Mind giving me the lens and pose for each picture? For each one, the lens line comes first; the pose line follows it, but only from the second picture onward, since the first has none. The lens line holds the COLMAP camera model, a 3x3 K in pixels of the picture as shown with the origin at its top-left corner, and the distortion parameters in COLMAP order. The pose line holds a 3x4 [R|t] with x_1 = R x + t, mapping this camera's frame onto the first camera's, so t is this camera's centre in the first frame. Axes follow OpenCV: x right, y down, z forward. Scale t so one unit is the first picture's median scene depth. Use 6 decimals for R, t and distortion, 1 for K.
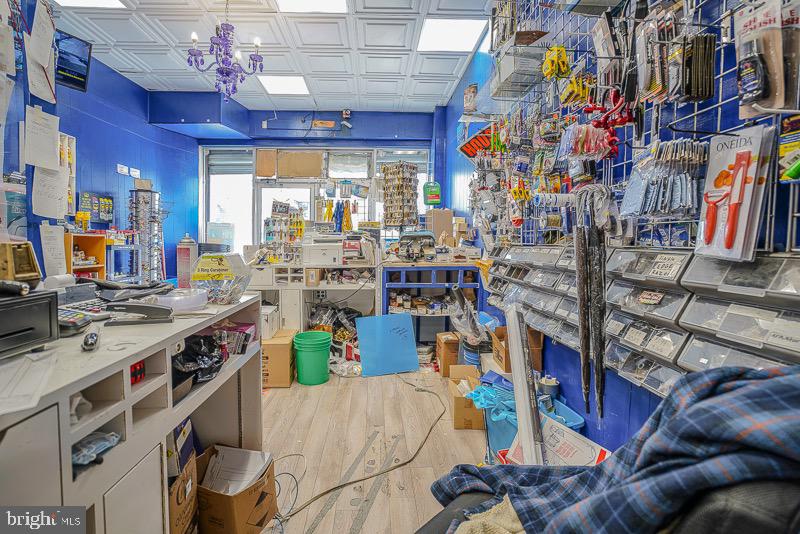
lens RADIAL K [[381.1, 0, 382.3], [0, 381.1, 256.9], [0, 0, 1]] dist [-0.050706, 0.014861]
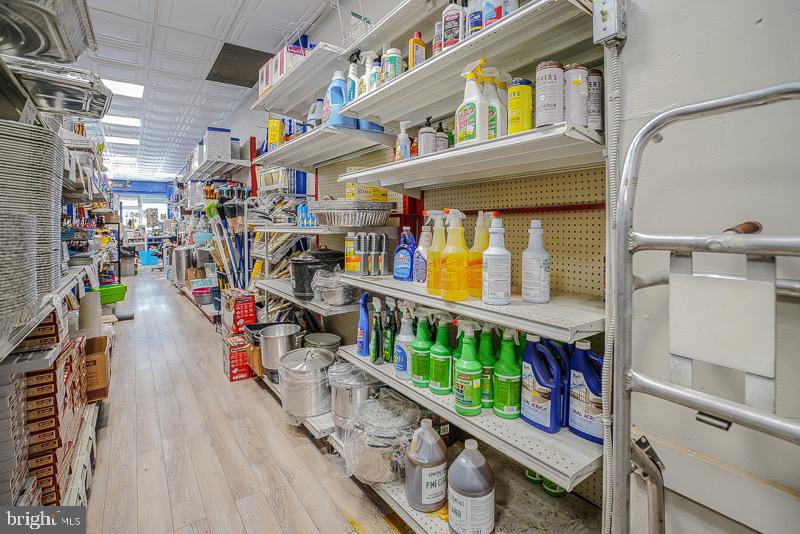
lens RADIAL K [[381.1, 0, 407.2], [0, 381.1, 230.7], [0, 0, 1]] dist [-0.050706, 0.014861]
pose [[0.811051, -0.015427, 0.584771, -0.060514], [0.040292, 0.998751, -0.029535, 0.152767], [-0.583586, 0.047516, 0.810660, -3.153734]]
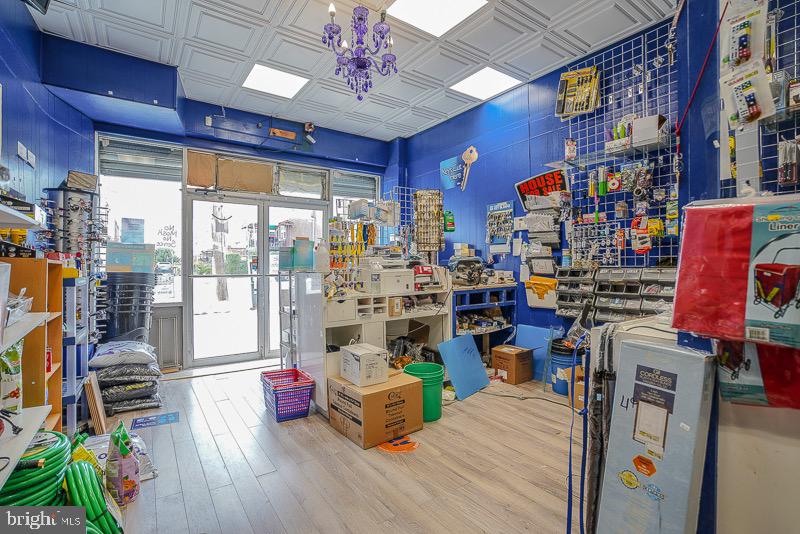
lens RADIAL K [[381.1, 0, 409.3], [0, 381.1, 268.0], [0, 0, 1]] dist [-0.050706, 0.014861]
pose [[0.817487, -0.015530, 0.575737, -0.625070], [0.038982, 0.998836, -0.028407, -0.010346], [-0.574626, 0.045666, 0.817141, 0.206507]]
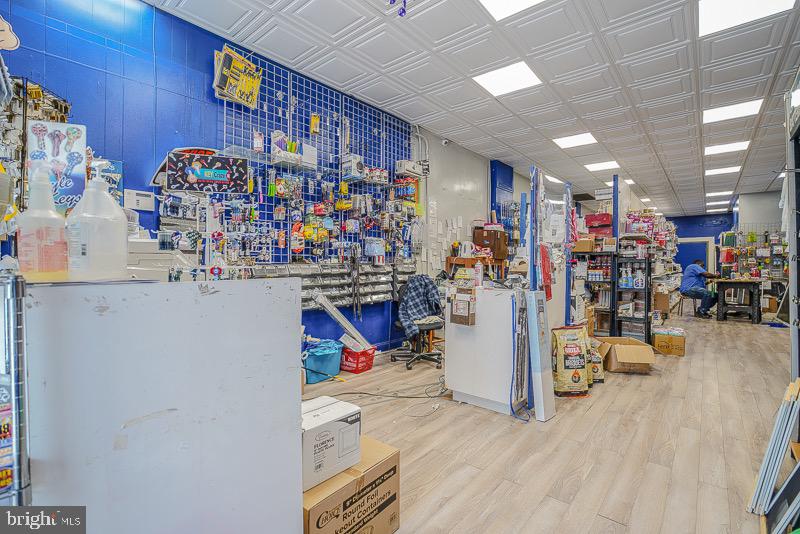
lens RADIAL K [[381.1, 0, 393.9], [0, 381.1, 265.3], [0, 0, 1]] dist [-0.050706, 0.014861]
pose [[-0.757369, -0.018486, 0.652726, -0.600448], [0.020213, 0.998457, 0.051730, -0.055694], [-0.652675, 0.052372, -0.755826, 1.127245]]
